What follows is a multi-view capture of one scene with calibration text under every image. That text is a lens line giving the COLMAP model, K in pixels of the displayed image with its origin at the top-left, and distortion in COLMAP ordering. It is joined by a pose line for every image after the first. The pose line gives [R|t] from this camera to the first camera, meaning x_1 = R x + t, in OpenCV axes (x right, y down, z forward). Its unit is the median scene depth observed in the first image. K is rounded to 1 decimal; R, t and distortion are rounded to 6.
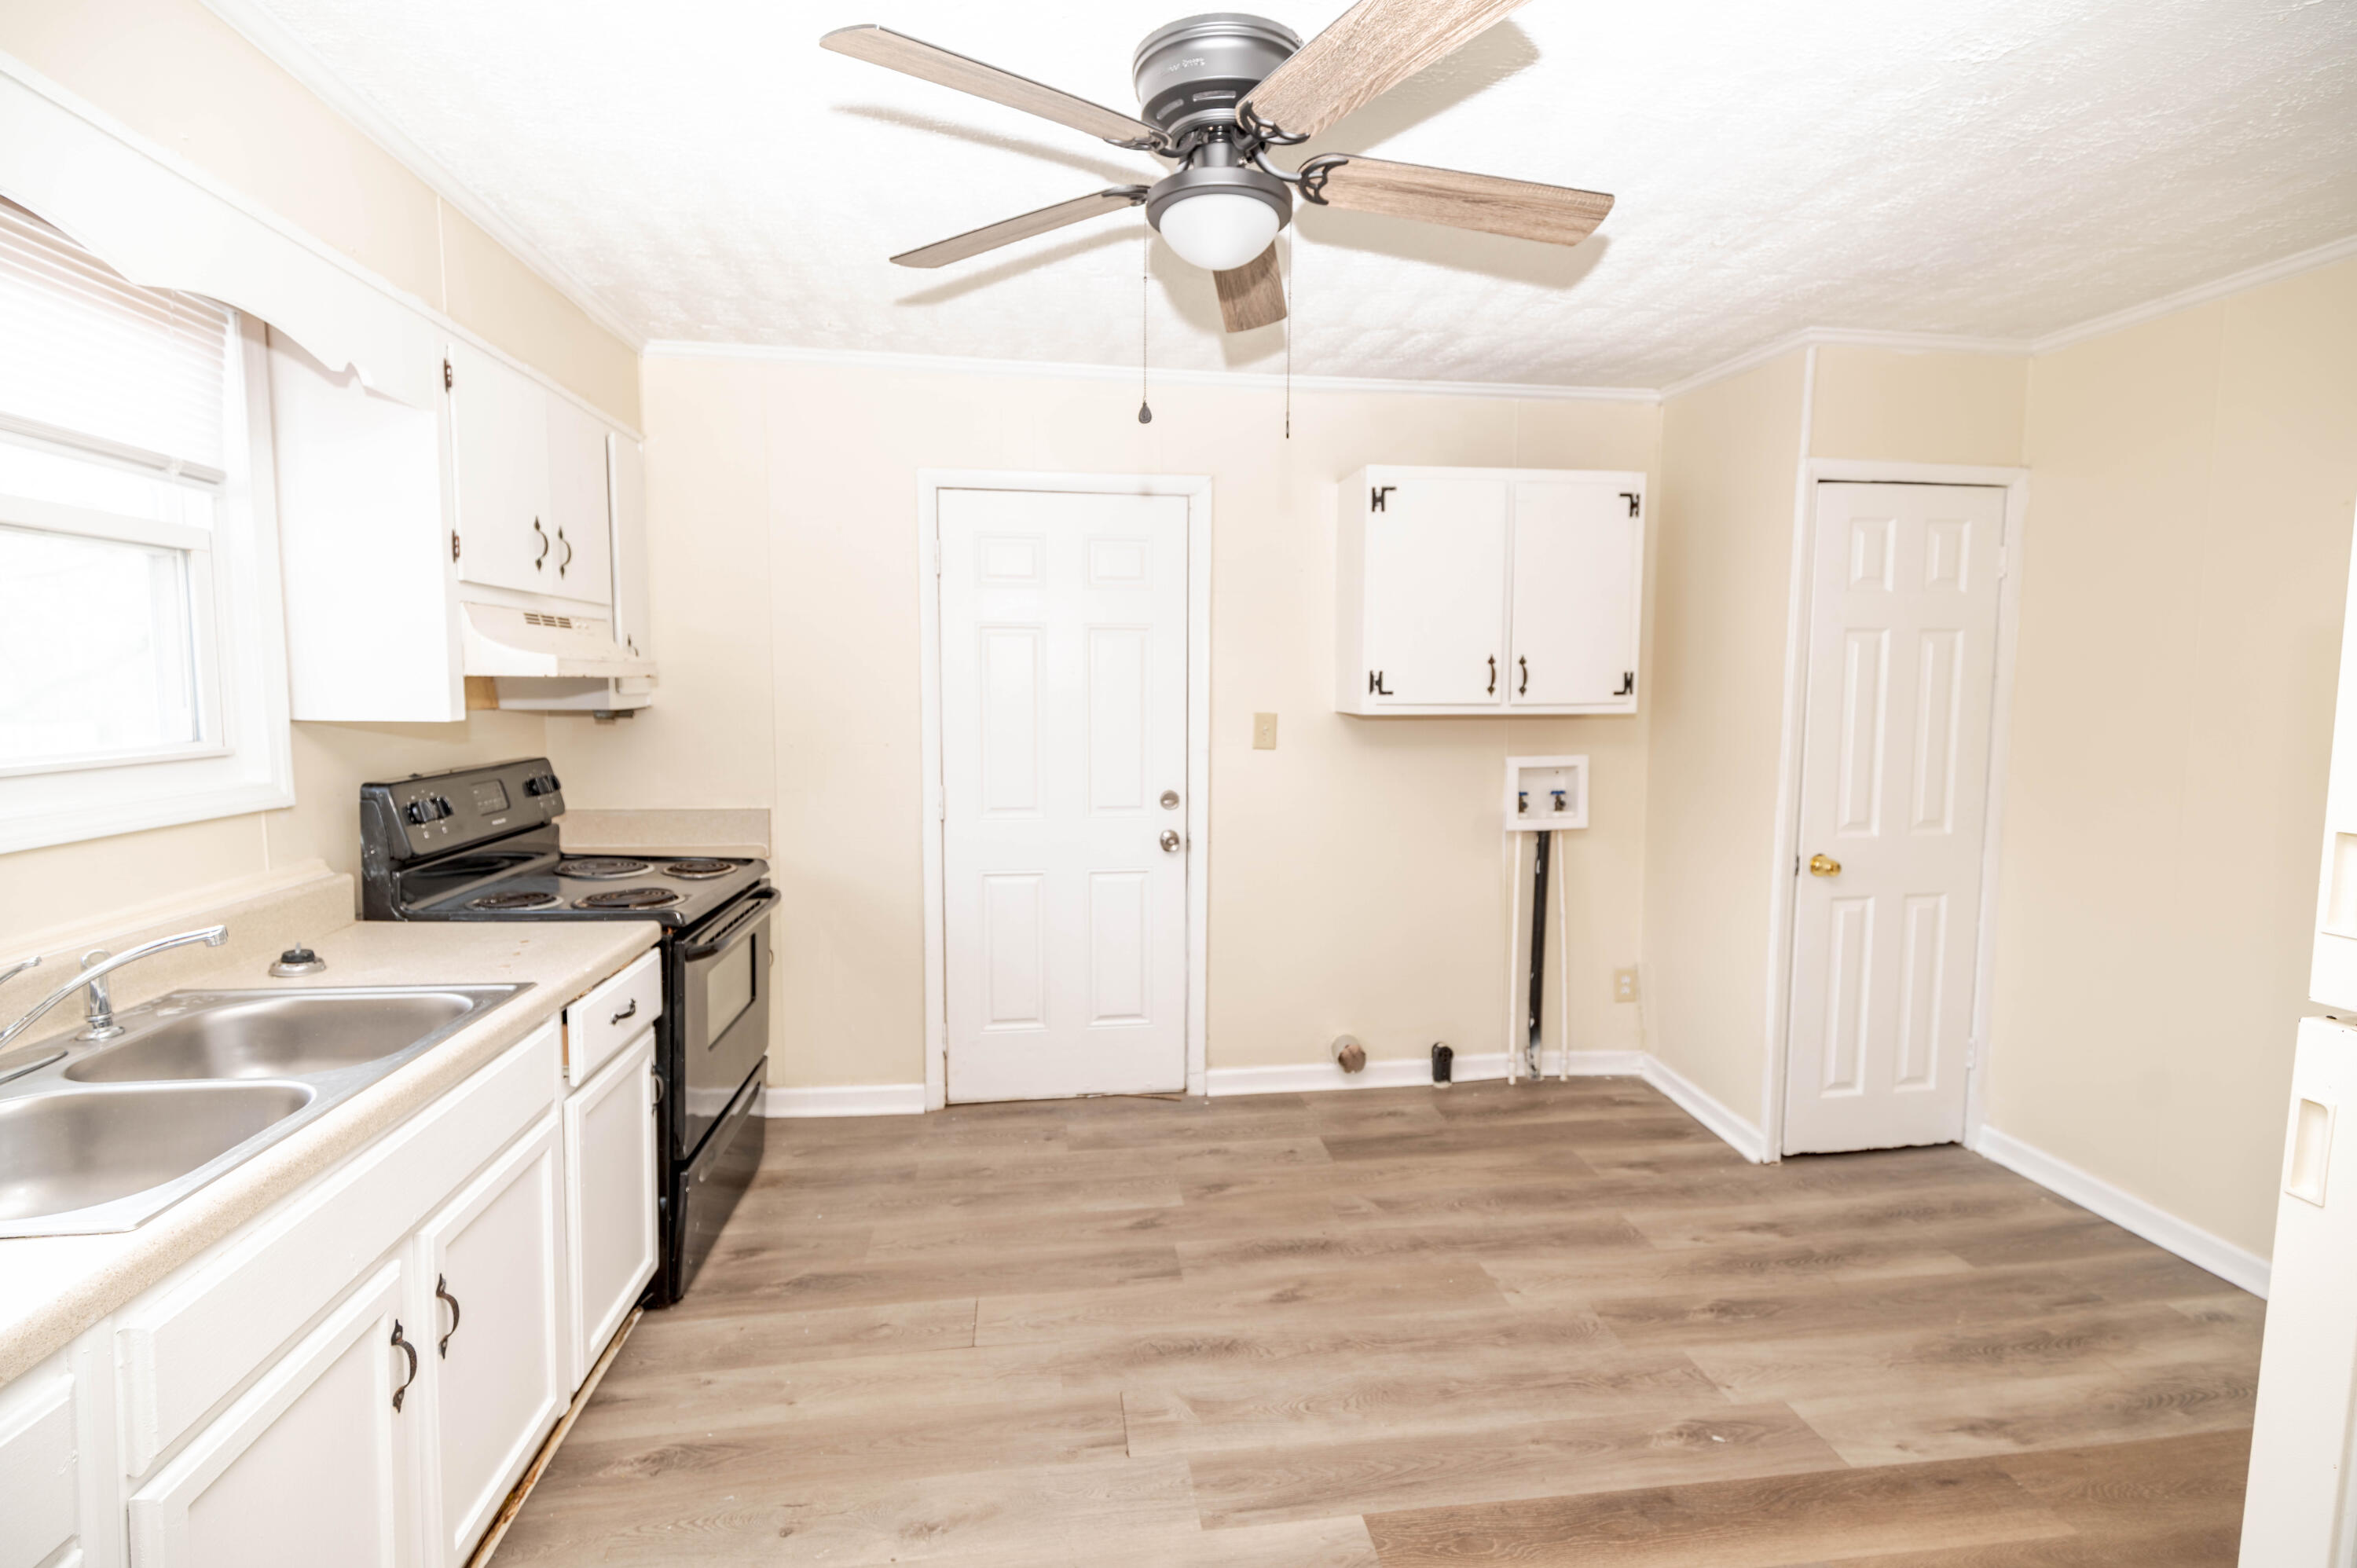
lens RADIAL K [[1060.8, 0, 1168.2], [0, 1060.8, 807.5], [0, 0, 1]] dist [0.002112, 0.000278]
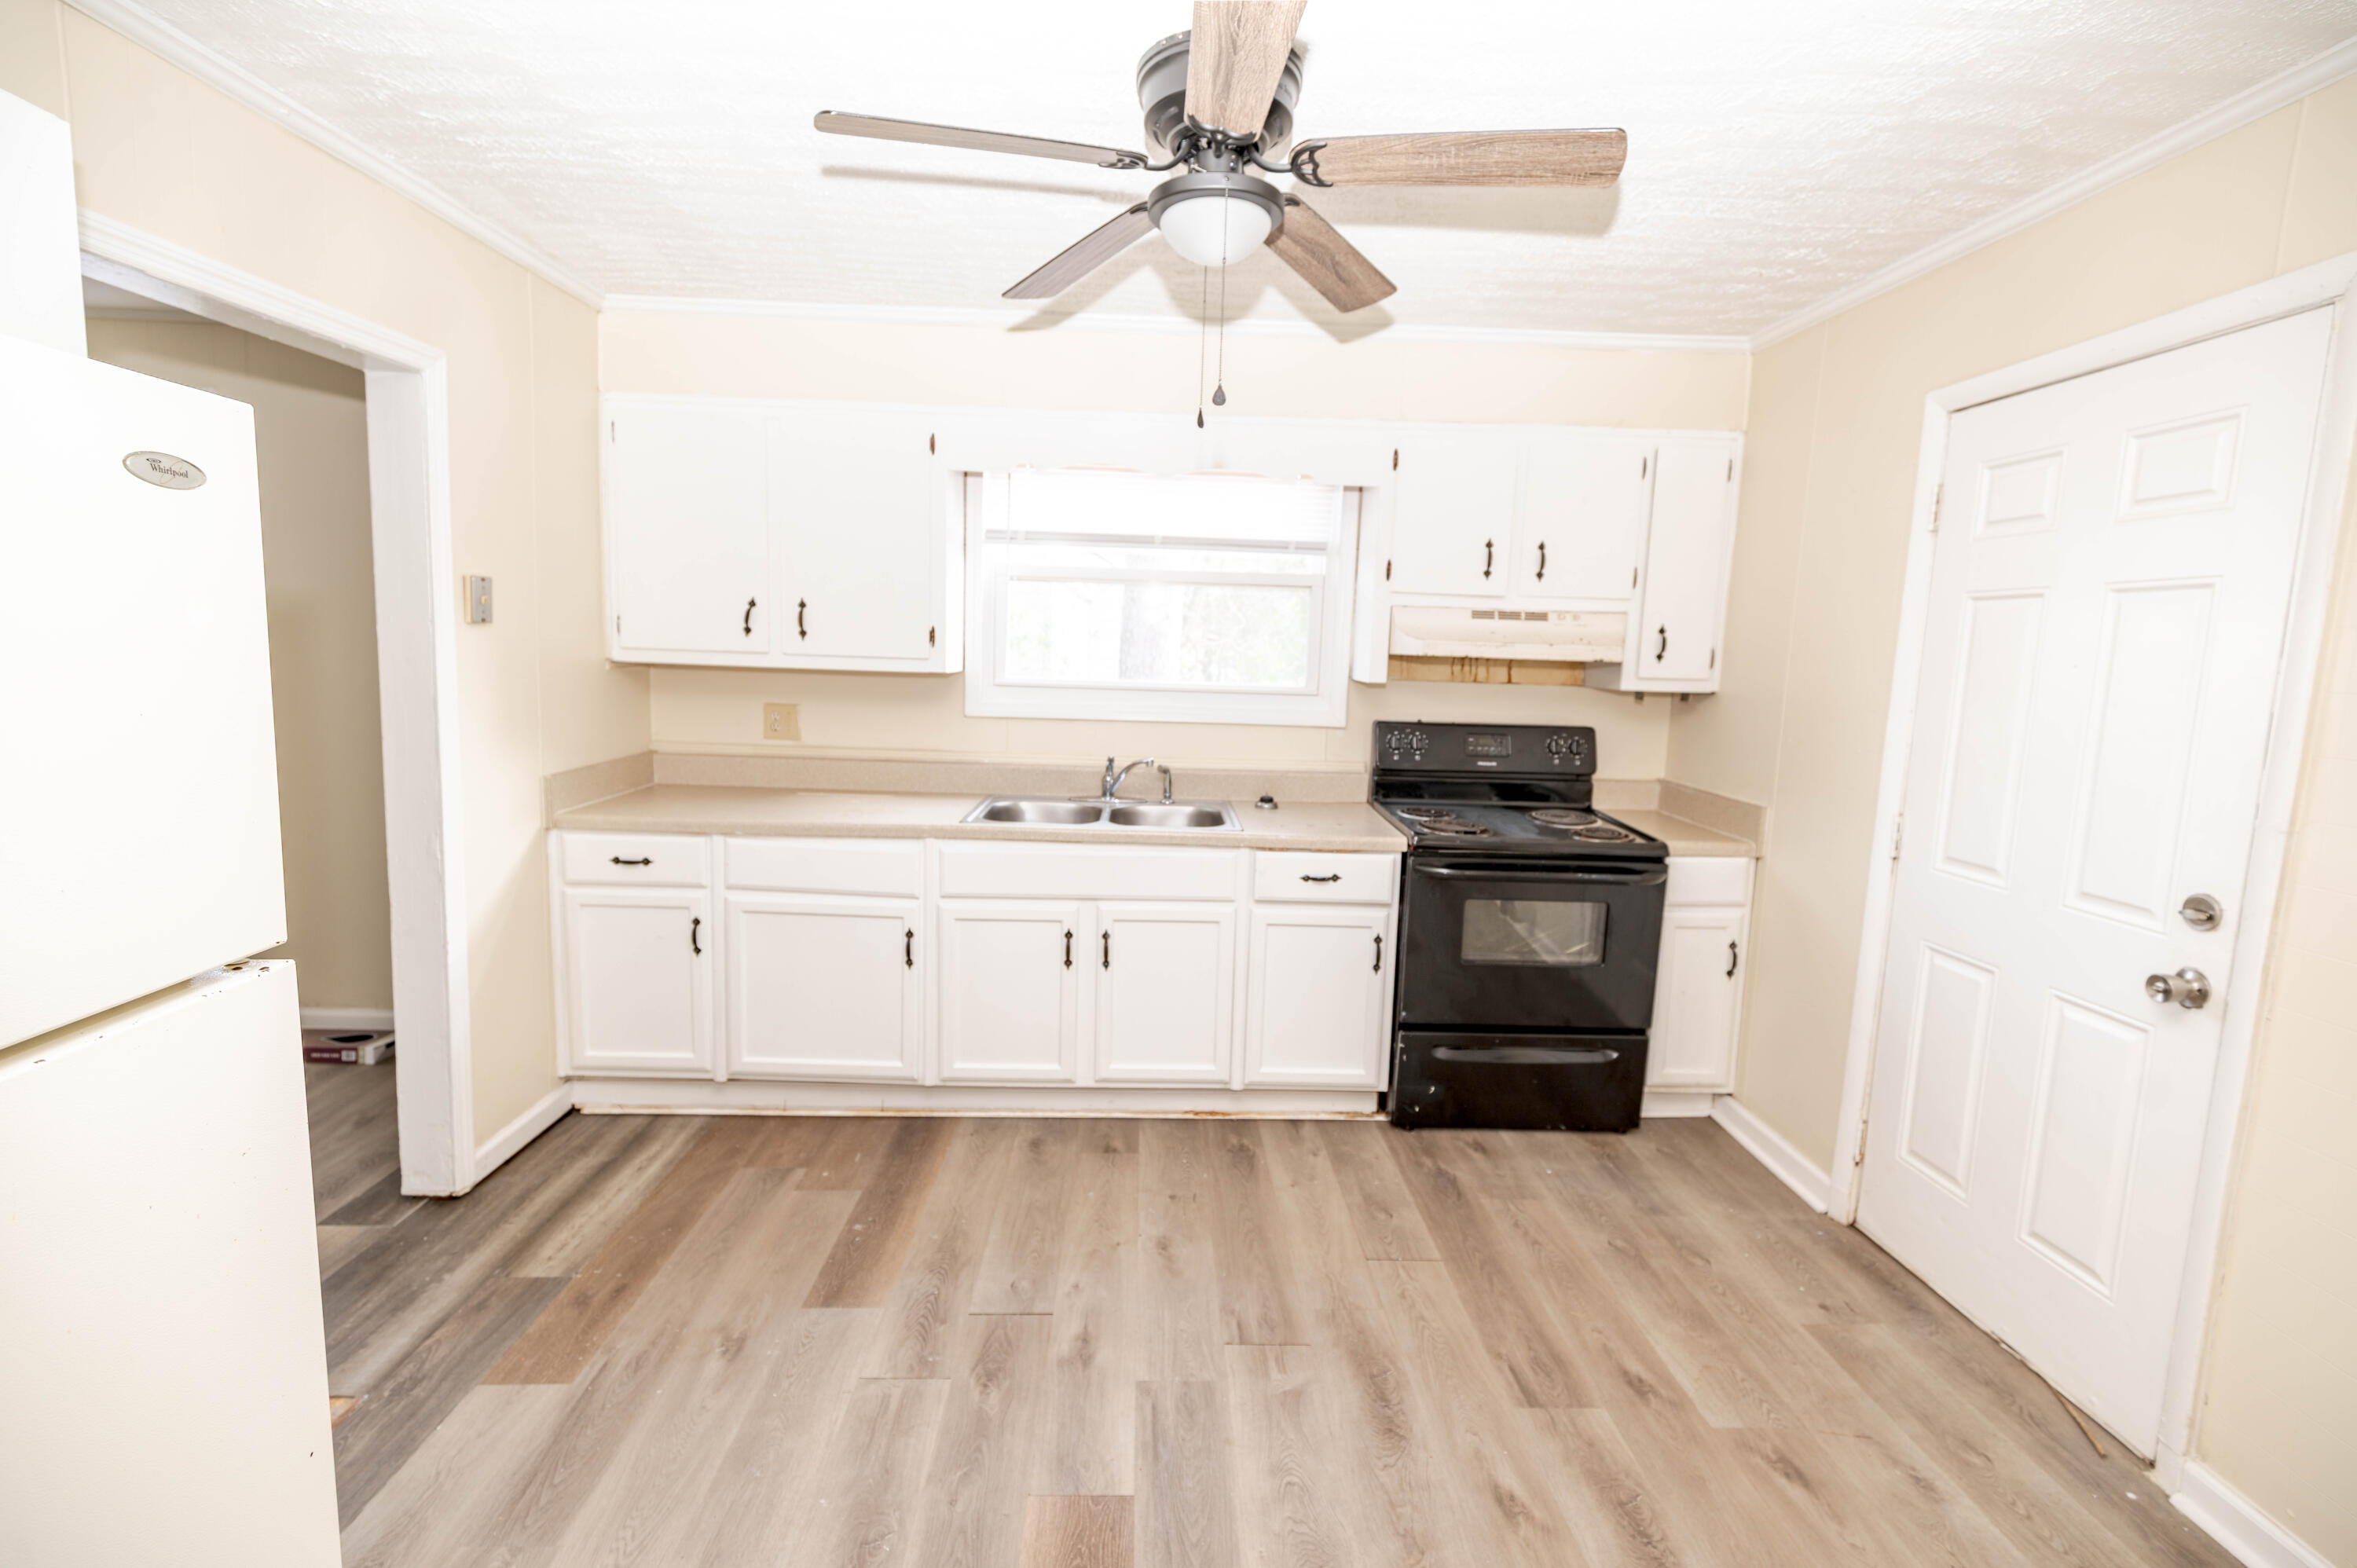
lens RADIAL K [[1052.8, 0, 1178.5], [0, 1052.8, 784.0], [0, 0, 1]] dist [-0.000193, 0.000073]
pose [[-0.108096, 0.119591, -0.986921, 0.832821], [-0.151910, 0.979093, 0.135281, -0.091551], [0.982466, 0.164546, -0.087669, 0.798854]]
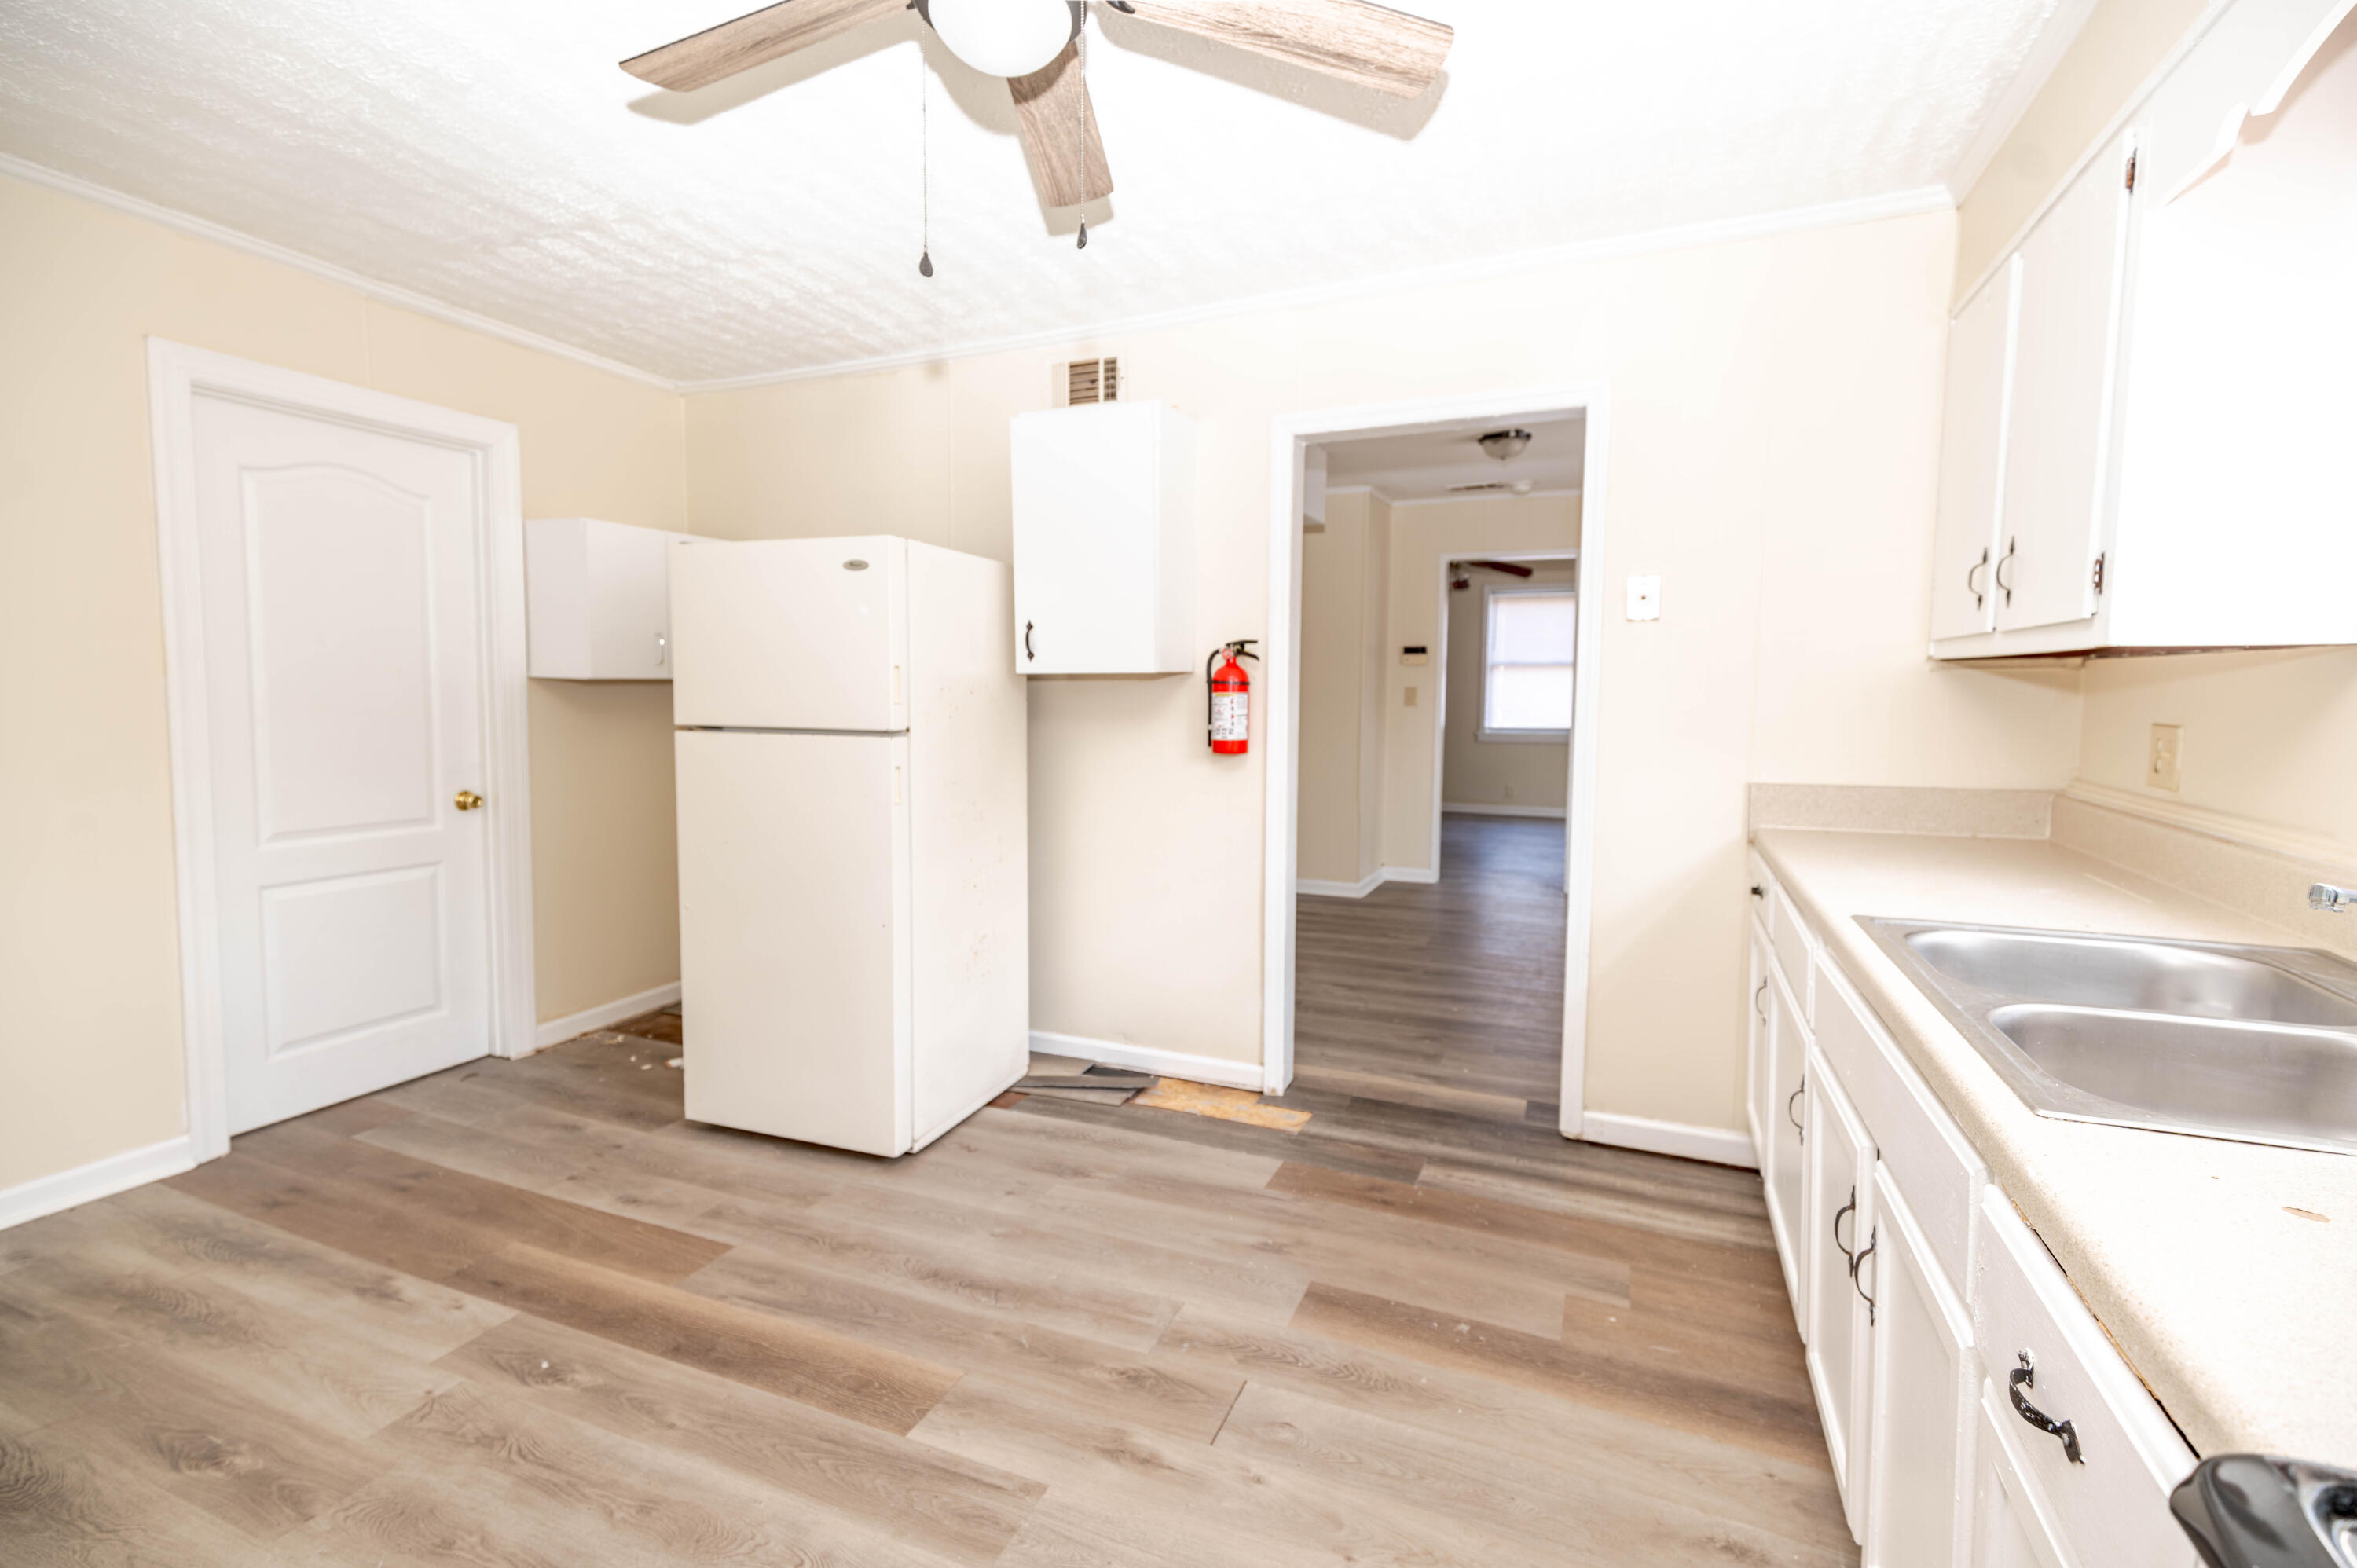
lens RADIAL K [[1048.6, 0, 1178.5], [0, 1048.6, 784.0], [0, 0, 1]] dist [0.024904, -0.000139]
pose [[-0.861229, -0.062836, 0.504318, -0.383595], [0.050493, 0.976838, 0.207938, -0.086803], [-0.505703, 0.204546, -0.838108, 1.230460]]
